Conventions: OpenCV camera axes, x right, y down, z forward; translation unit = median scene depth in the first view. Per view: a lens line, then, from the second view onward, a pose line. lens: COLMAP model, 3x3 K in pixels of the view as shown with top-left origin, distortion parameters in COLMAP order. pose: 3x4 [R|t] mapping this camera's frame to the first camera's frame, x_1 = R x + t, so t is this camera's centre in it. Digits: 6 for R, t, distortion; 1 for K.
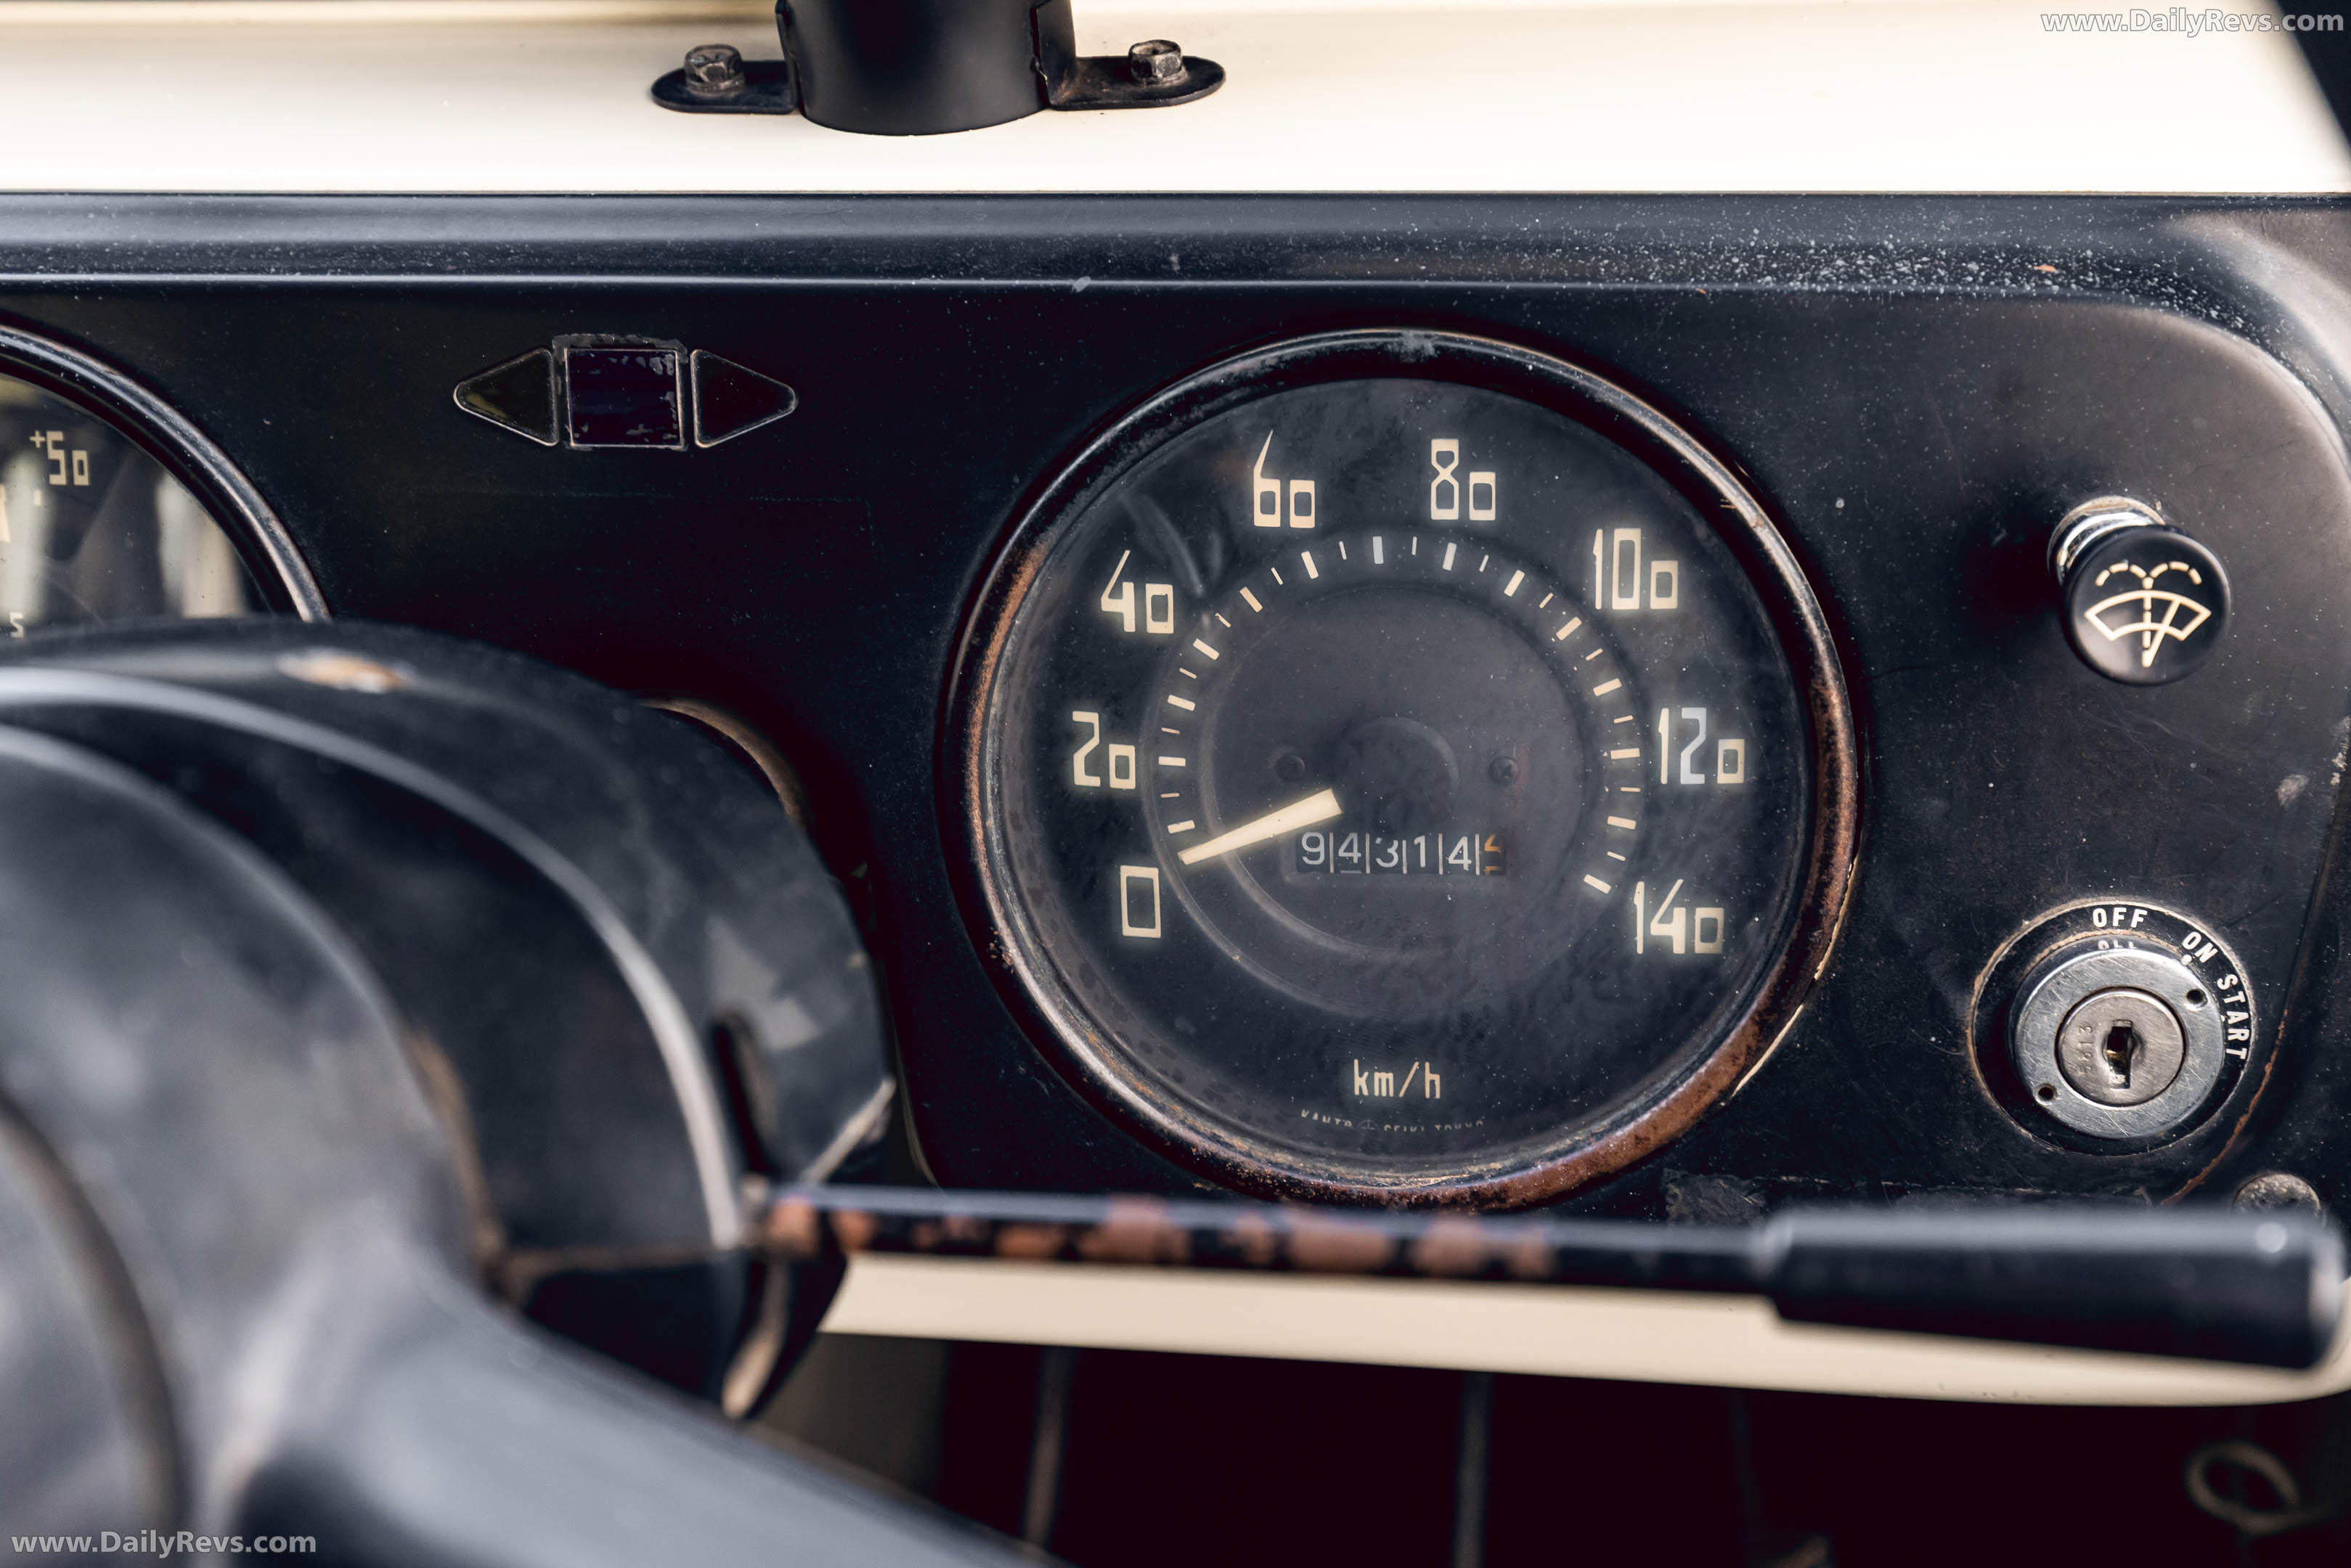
lens RADIAL K [[2714.1, 0, 1281.1], [0, 2714.1, 652.5], [0, 0, 1]] dist [0.010368, 0.000000]
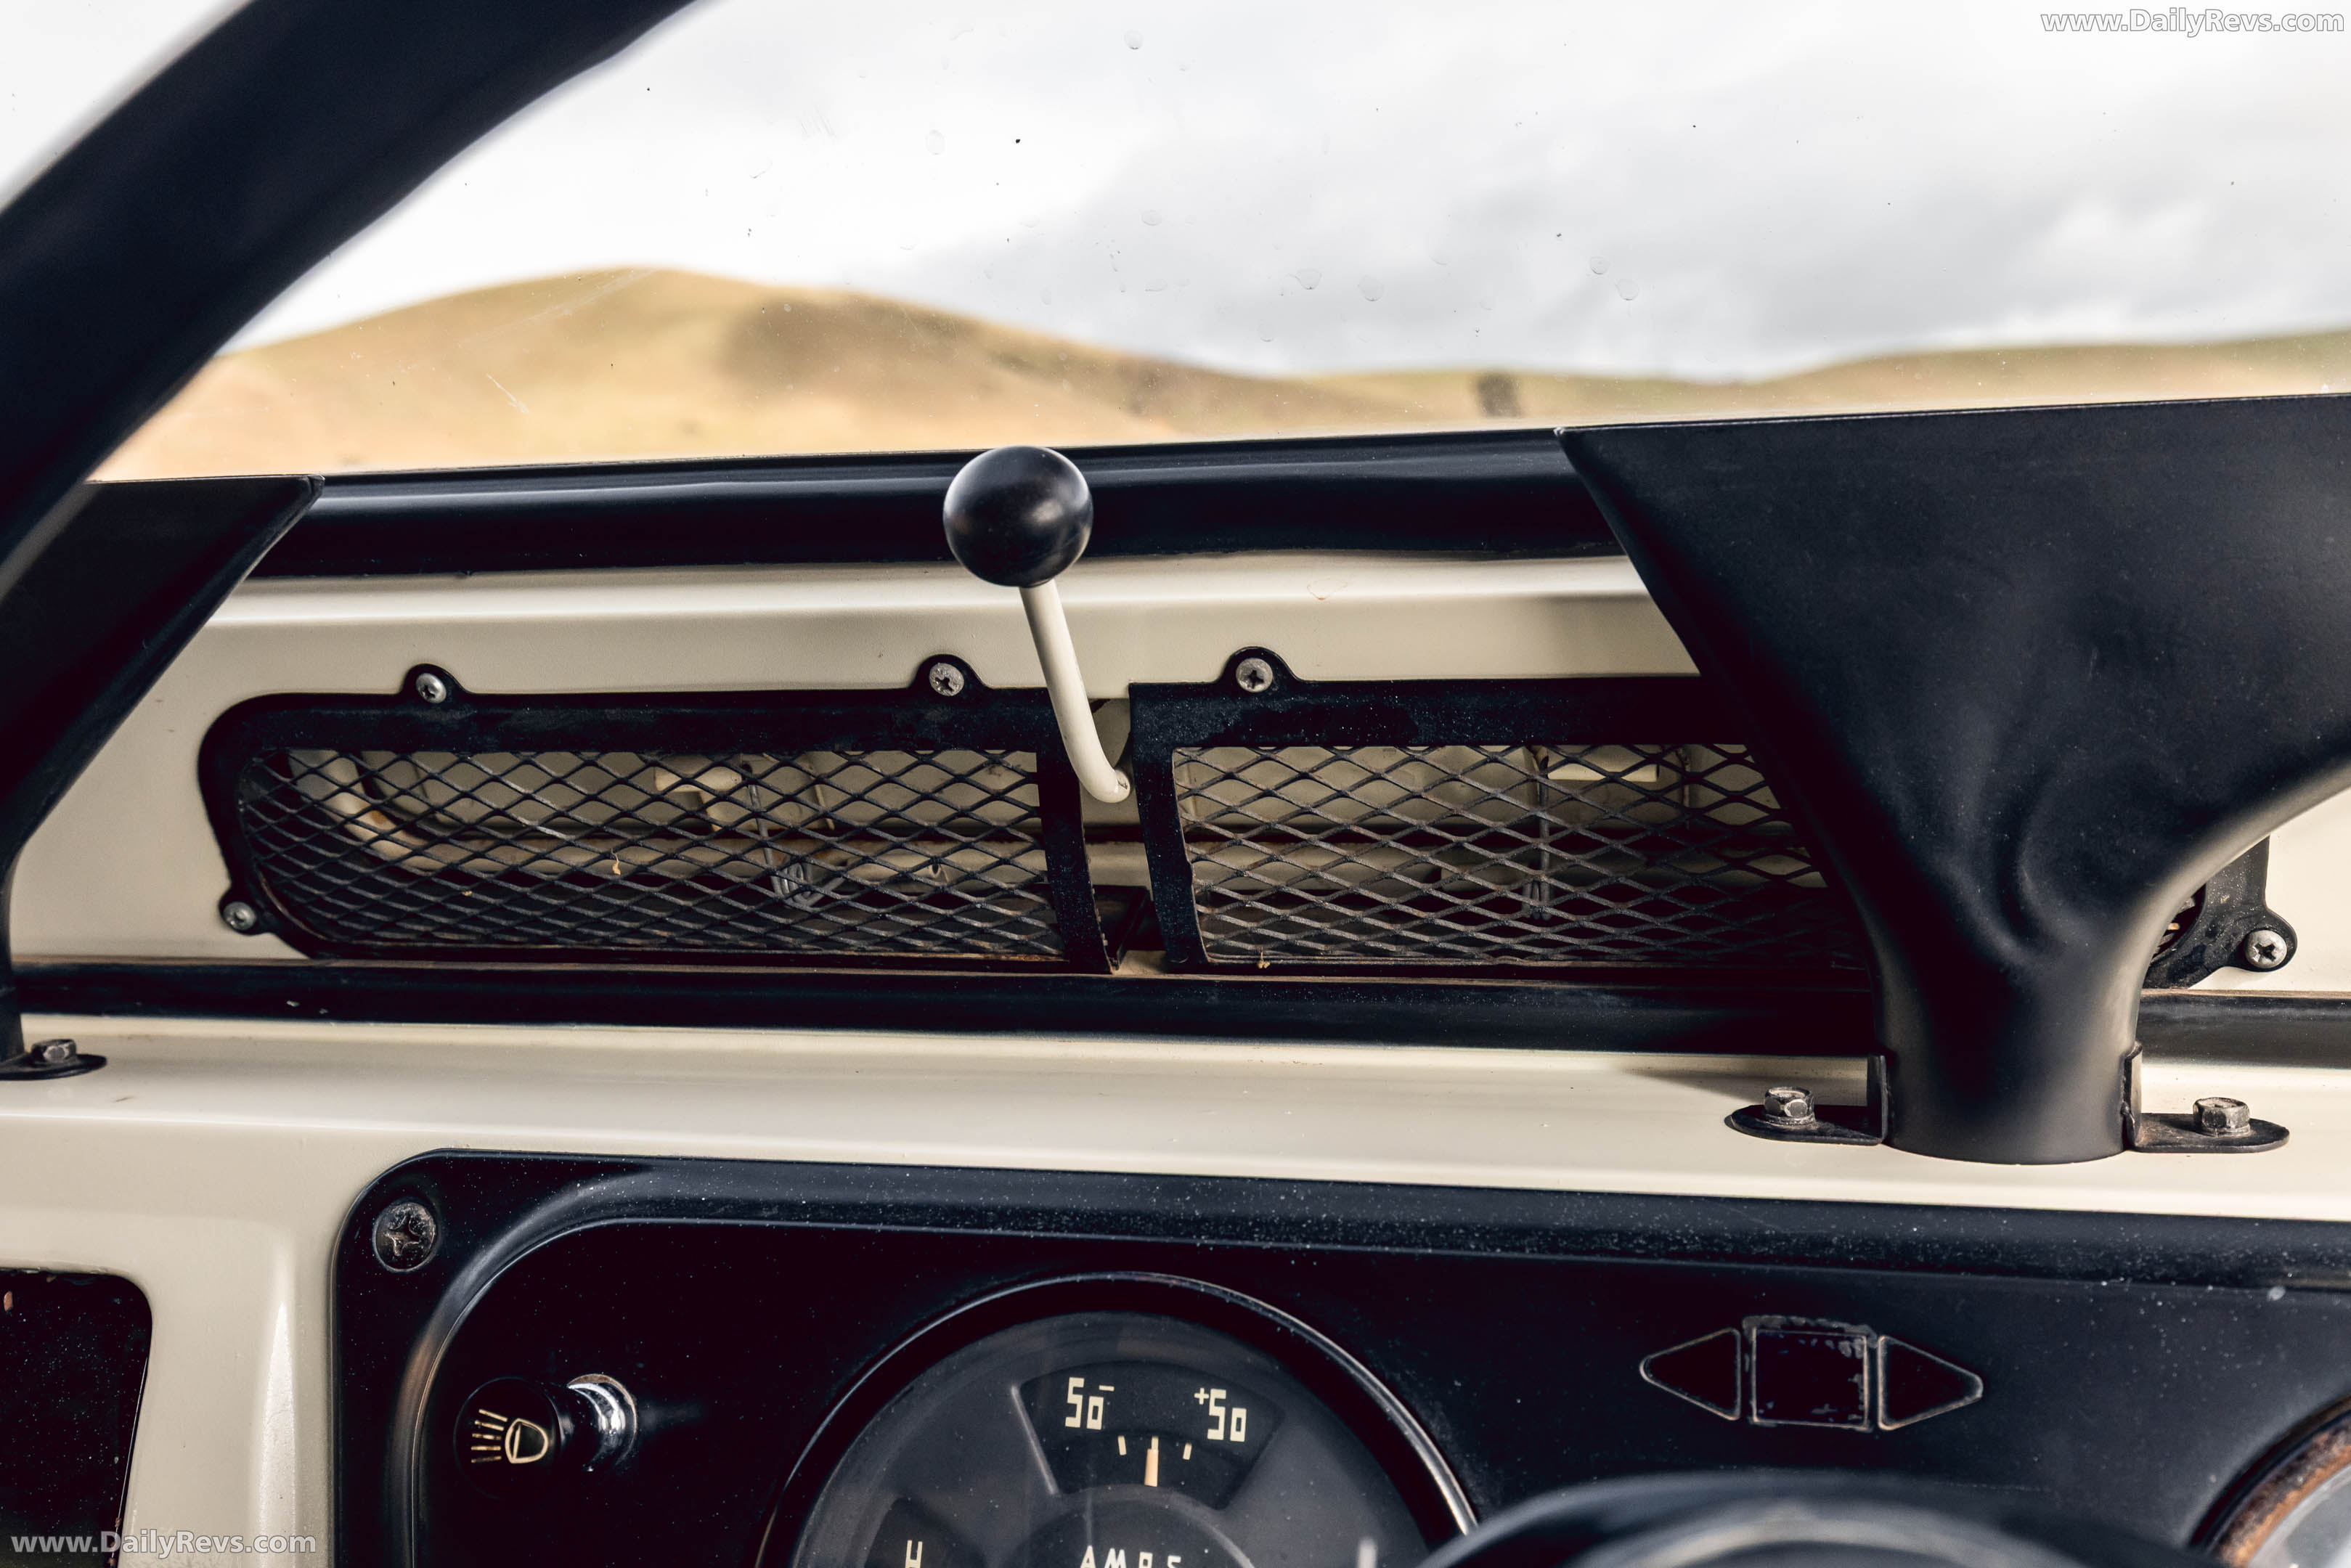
lens RADIAL K [[2476.3, 0, 1123.9], [0, 2476.3, 782.2], [0, 0, 1]] dist [0.010777, 0.000000]
pose [[0.989910, 0.028331, -0.138835, -0.380036], [-0.081661, 0.914797, -0.395574, 0.102078], [0.115799, 0.402920, 0.907880, -0.026205]]
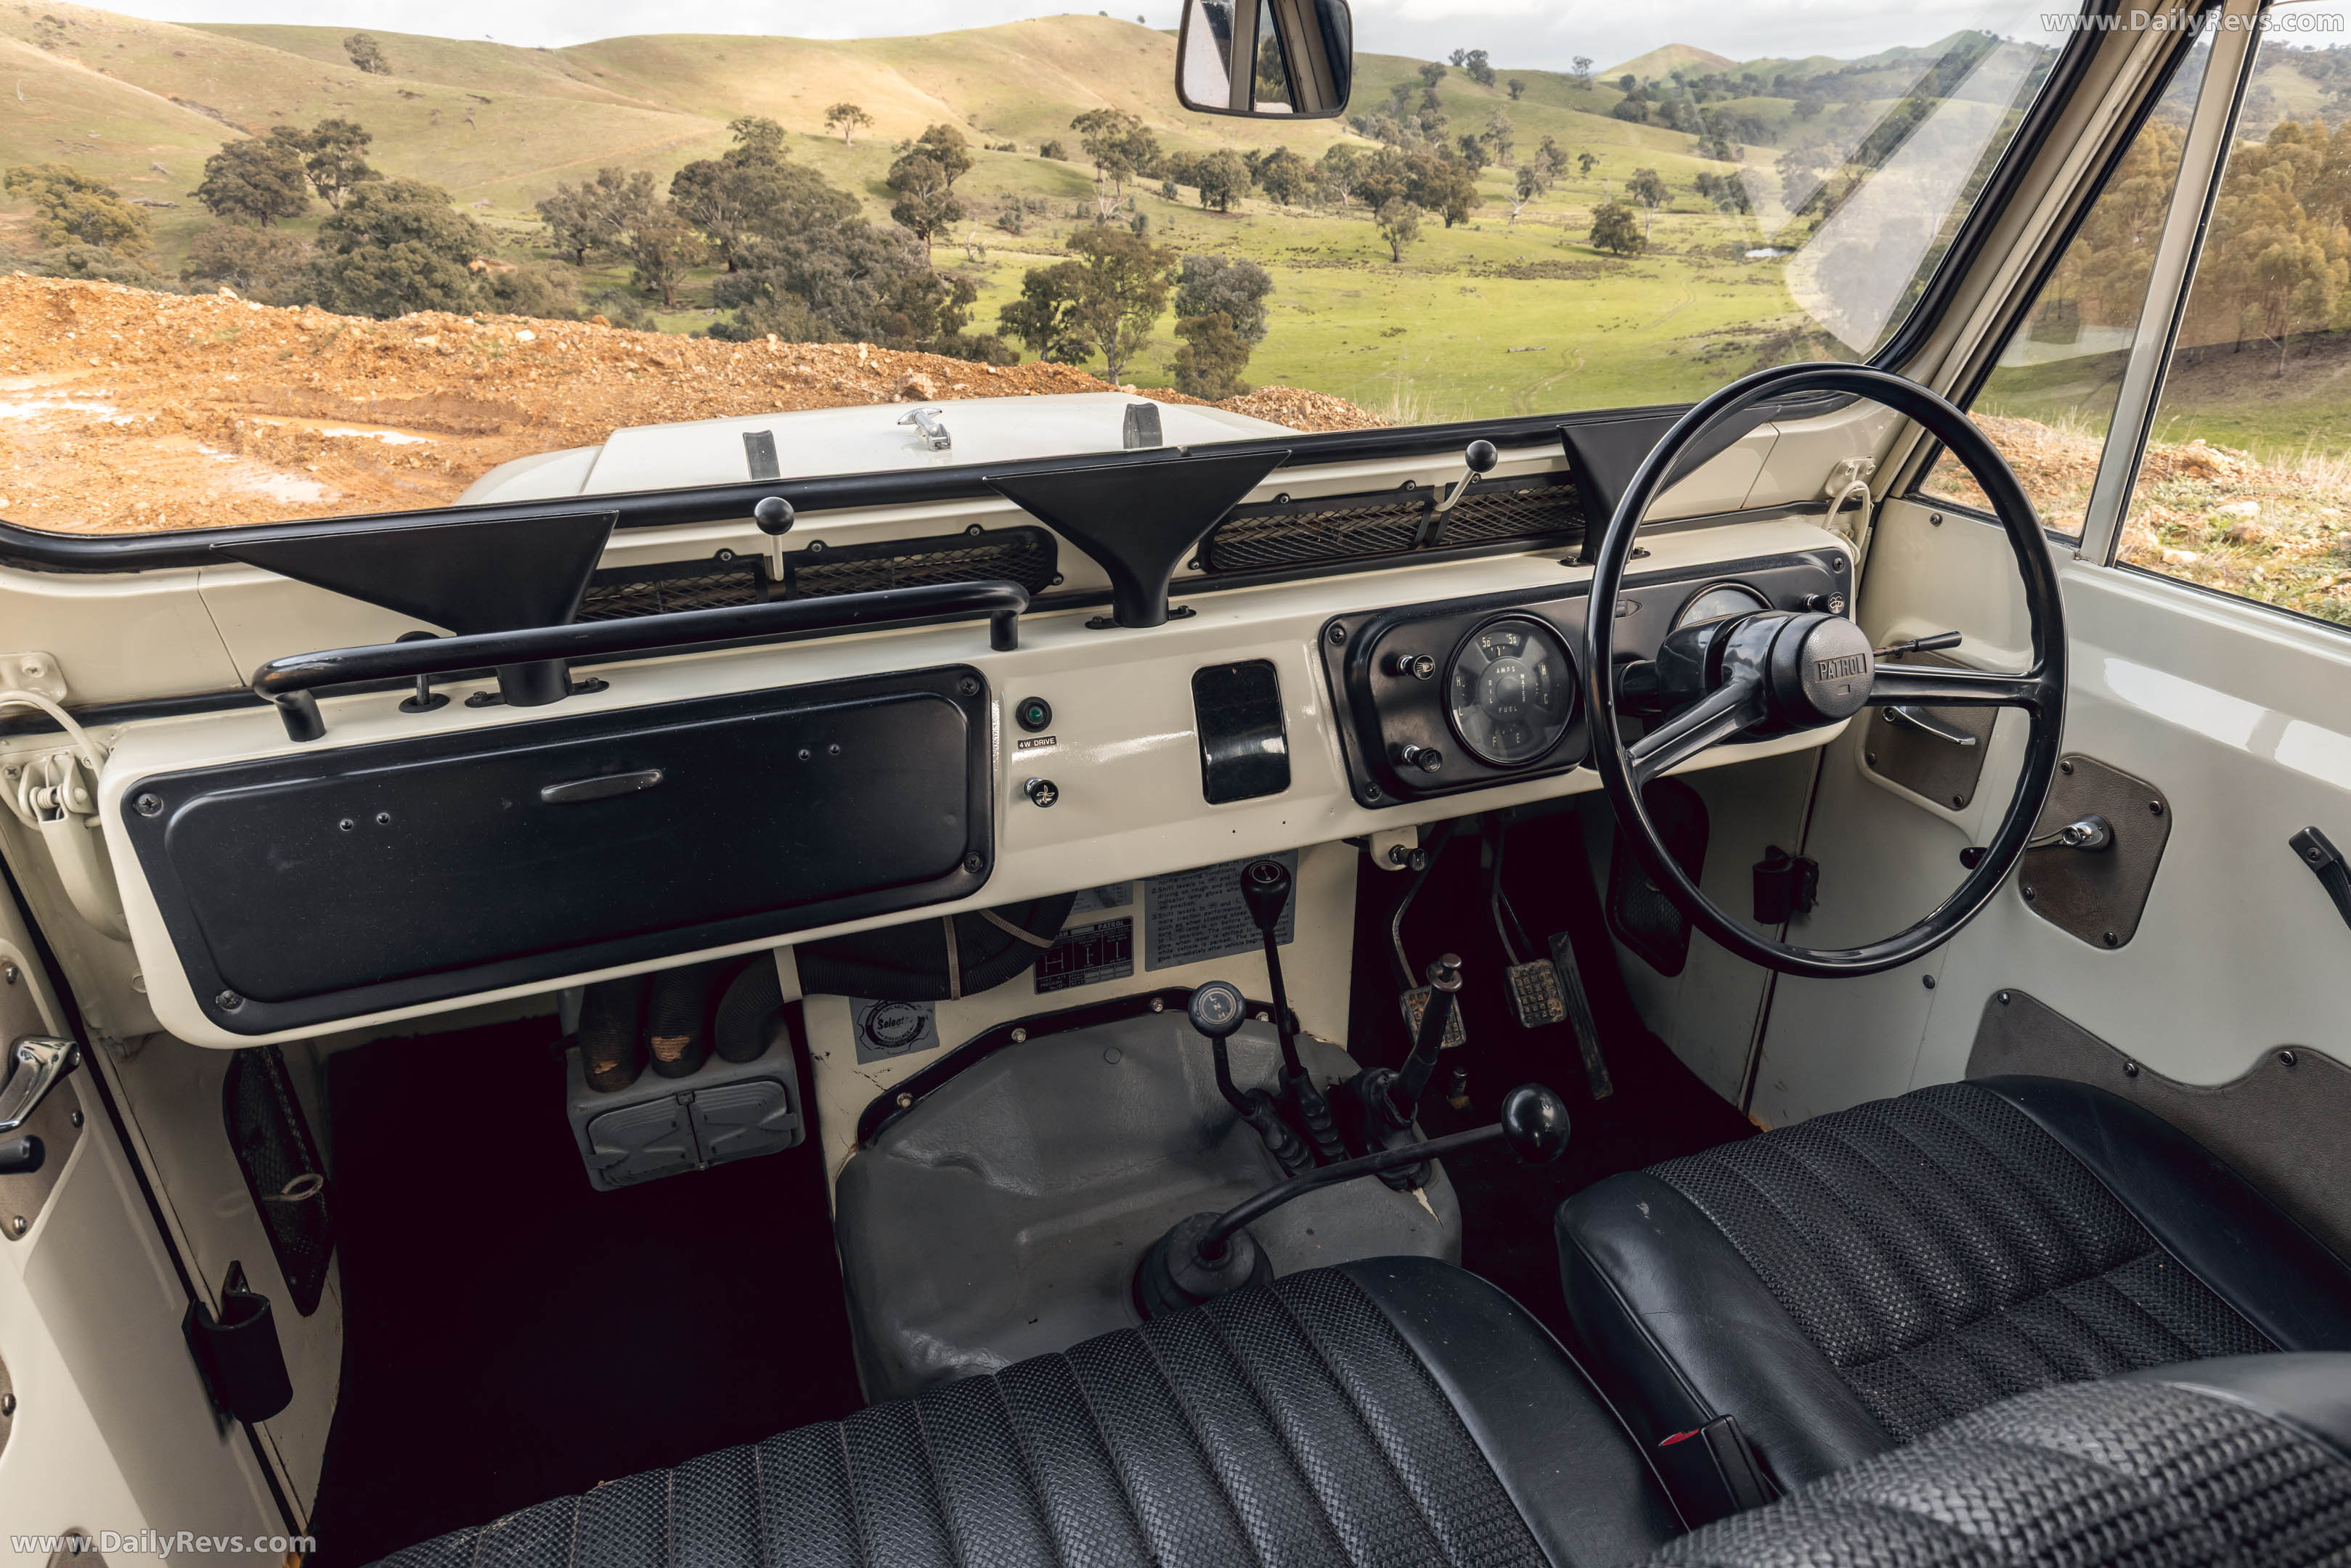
lens RADIAL K [[1379.9, 0, 1195.9], [0, 1379.9, 790.2], [0, 0, 1]] dist [0.009446, -0.001626]
pose [[0.881754, -0.169115, 0.440353, -2.452934], [0.210556, 0.976470, -0.046605, 0.239287], [-0.422110, 0.133813, 0.896614, -1.274554]]
